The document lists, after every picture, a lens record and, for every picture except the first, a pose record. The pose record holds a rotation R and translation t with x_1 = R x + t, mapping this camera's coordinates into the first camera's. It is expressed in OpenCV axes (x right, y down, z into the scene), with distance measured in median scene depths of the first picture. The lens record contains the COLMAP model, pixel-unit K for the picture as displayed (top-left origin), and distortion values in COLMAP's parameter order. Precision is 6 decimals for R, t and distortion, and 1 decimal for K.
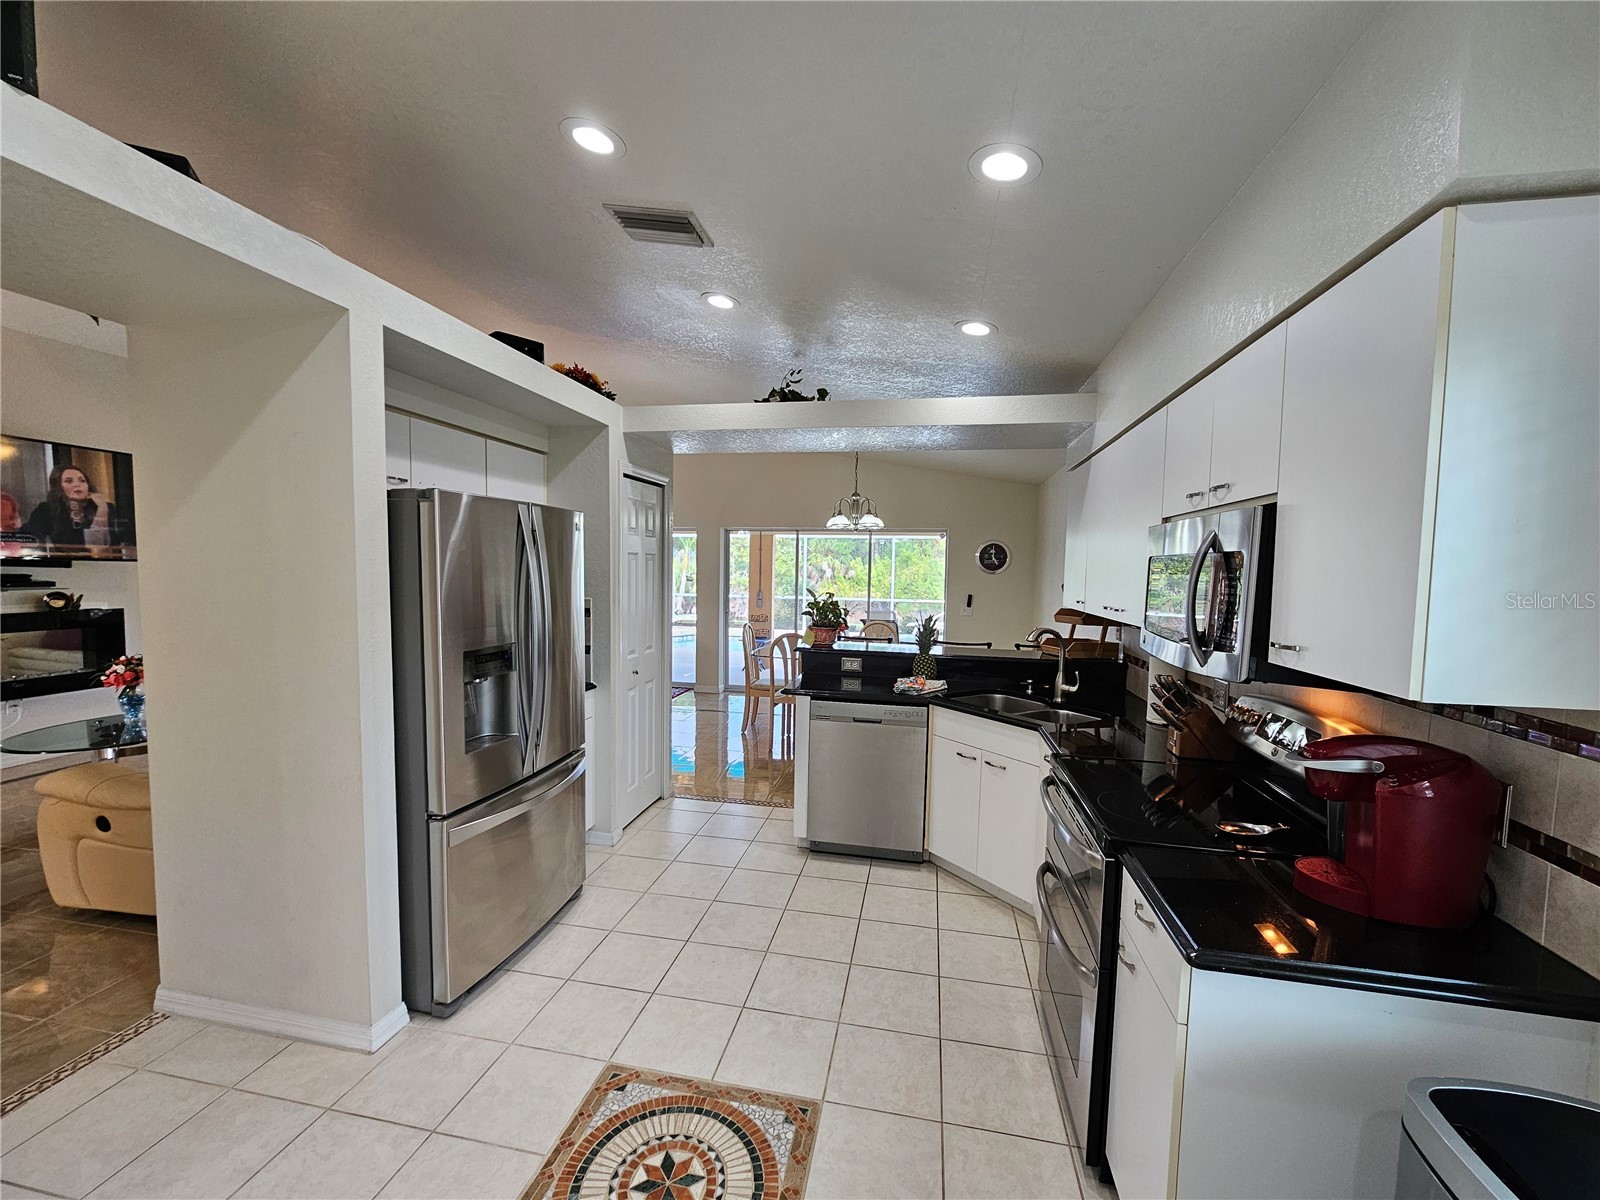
lens RADIAL K [[655.6, 0, 798.9], [0, 655.6, 613.1], [0, 0, 1]] dist [-0.007340, 0.003182]
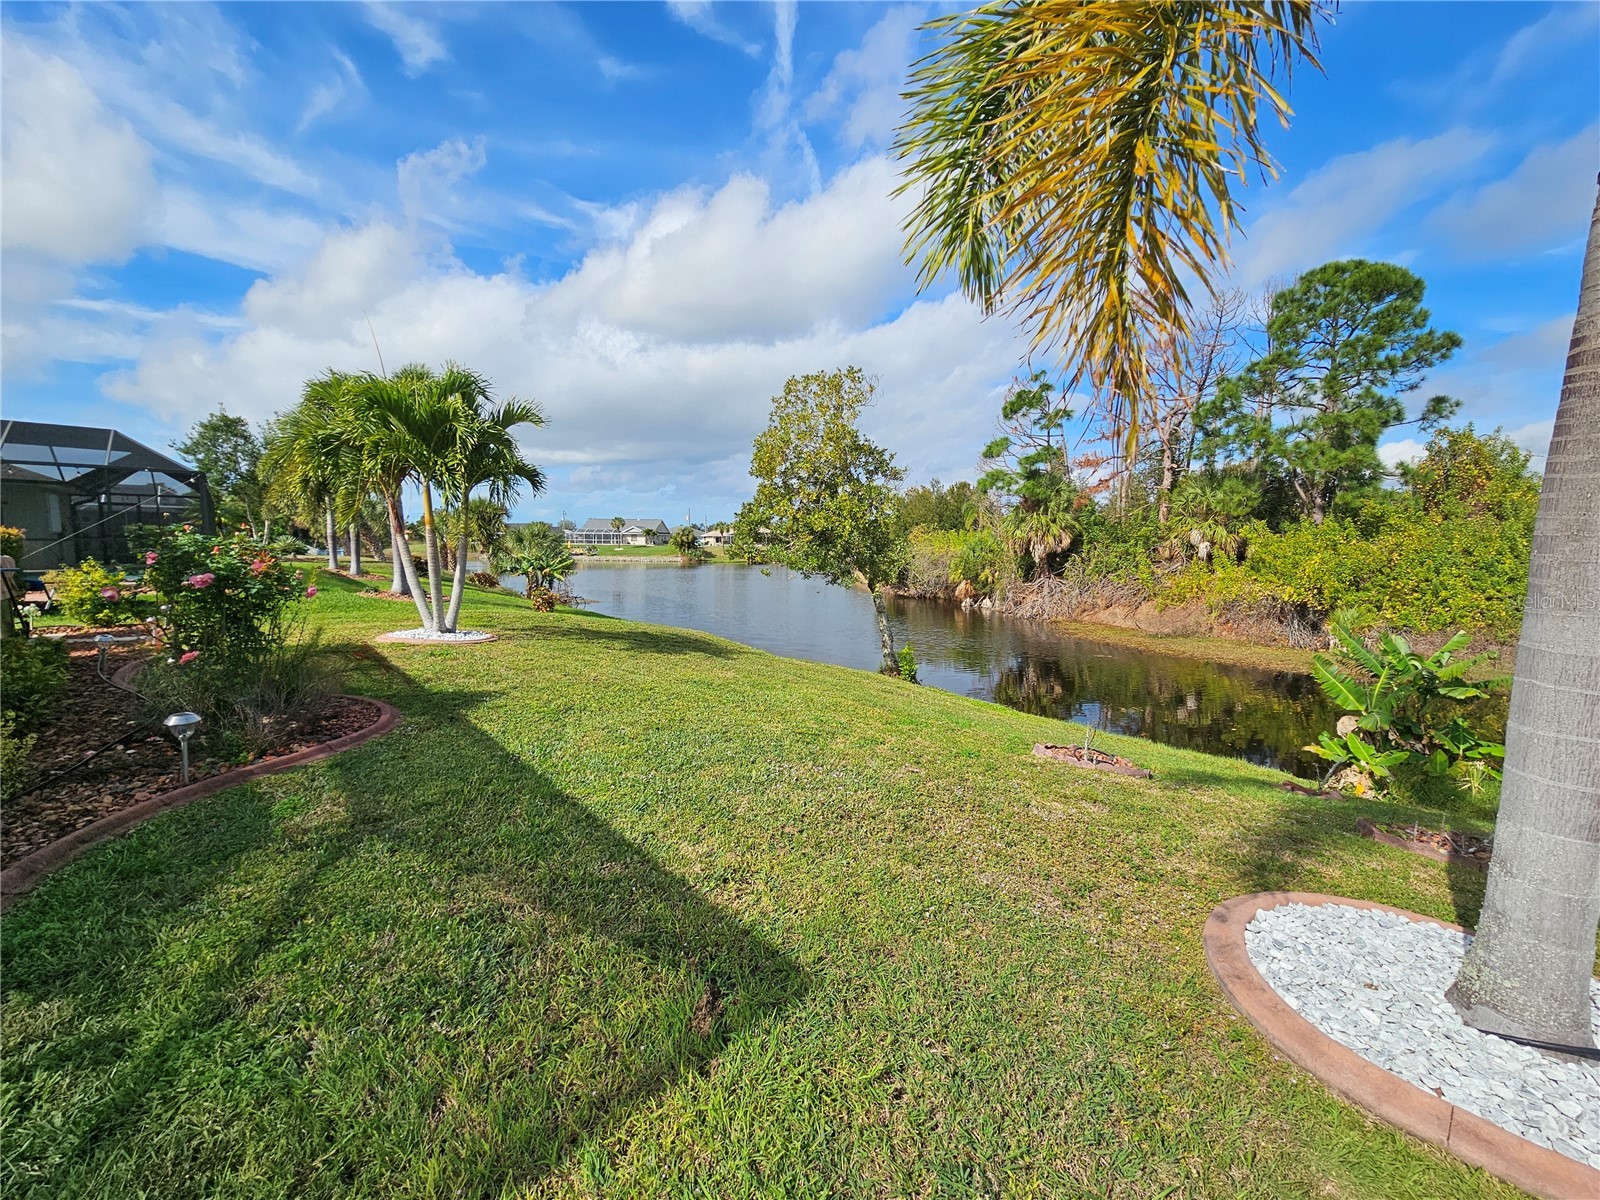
lens RADIAL K [[655.6, 0, 799.0], [0, 655.6, 605.3], [0, 0, 1]] dist [-0.007340, 0.003182]
pose [[0.795205, 0.049440, -0.604321, 1.843715], [-0.039396, 0.998777, 0.029871, -0.248802], [0.605059, 0.000054, 0.796181, 5.323229]]
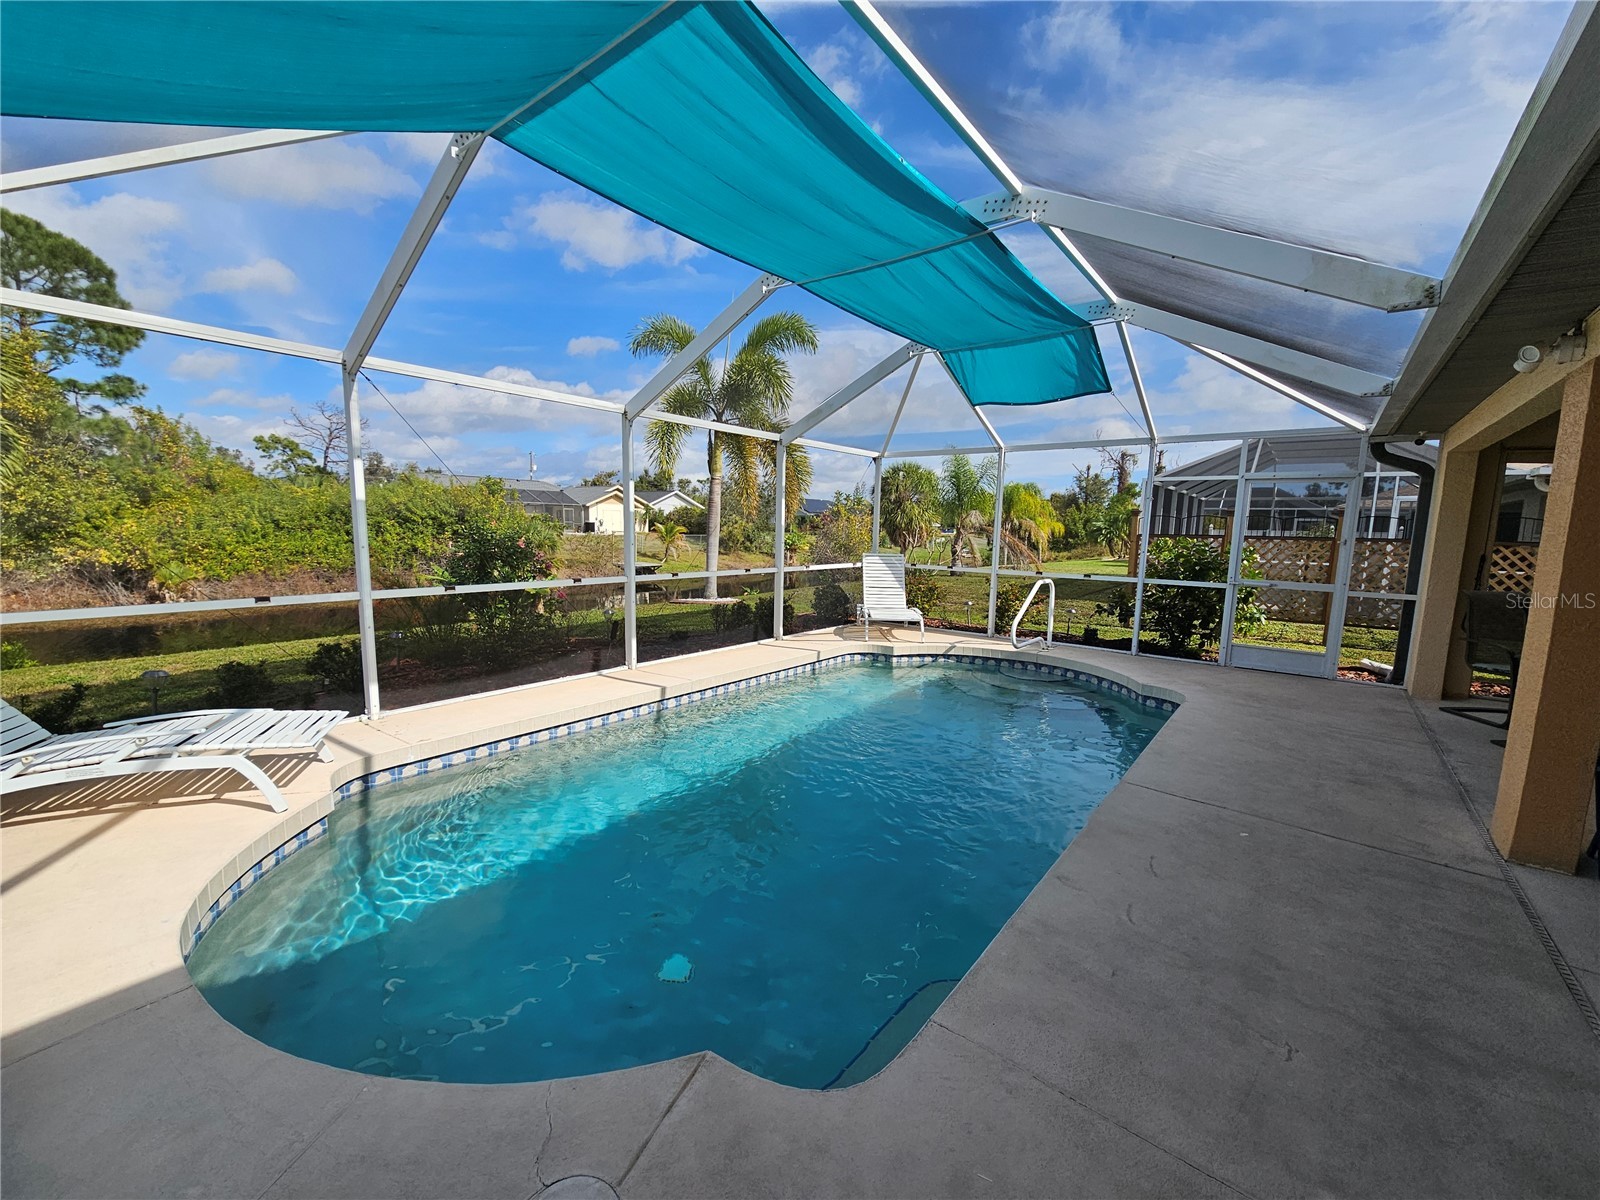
lens RADIAL K [[655.6, 0, 799.0], [0, 655.6, 608.9], [0, 0, 1]] dist [-0.007340, 0.003182]
pose [[0.447903, -0.120909, 0.885869, -1.443293], [0.048432, 0.992640, 0.110994, -0.221700], [-0.892770, -0.006810, 0.450462, 3.844850]]
